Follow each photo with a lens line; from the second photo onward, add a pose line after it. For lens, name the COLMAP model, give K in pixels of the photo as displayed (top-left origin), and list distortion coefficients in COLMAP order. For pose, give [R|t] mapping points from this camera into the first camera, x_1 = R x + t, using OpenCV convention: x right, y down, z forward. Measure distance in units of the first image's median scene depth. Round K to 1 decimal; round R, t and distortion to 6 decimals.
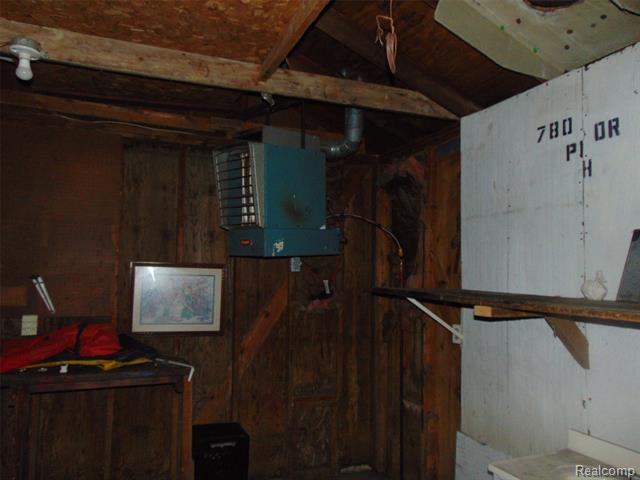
lens RADIAL K [[463.0, 0, 316.9], [0, 463.0, 241.2], [0, 0, 1]] dist [0.002781, 0.004683]
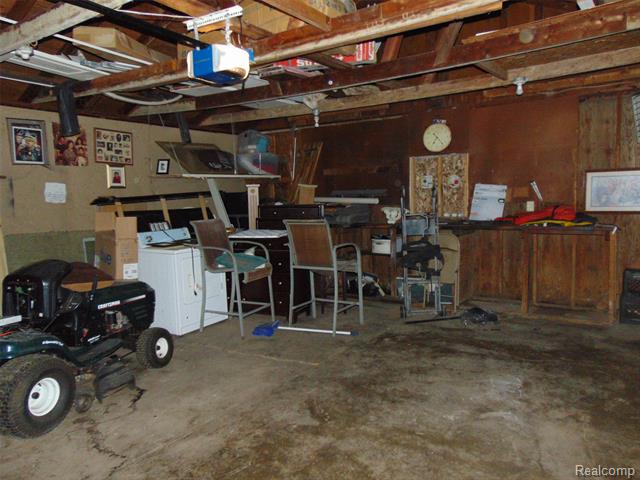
lens RADIAL K [[463.0, 0, 316.9], [0, 463.0, 241.2], [0, 0, 1]] dist [0.002781, 0.004683]
pose [[0.523850, 0.046882, -0.850519, 0.588297], [0.096433, 0.988801, 0.113900, 0.013521], [0.846334, -0.141685, 0.513463, -0.804074]]
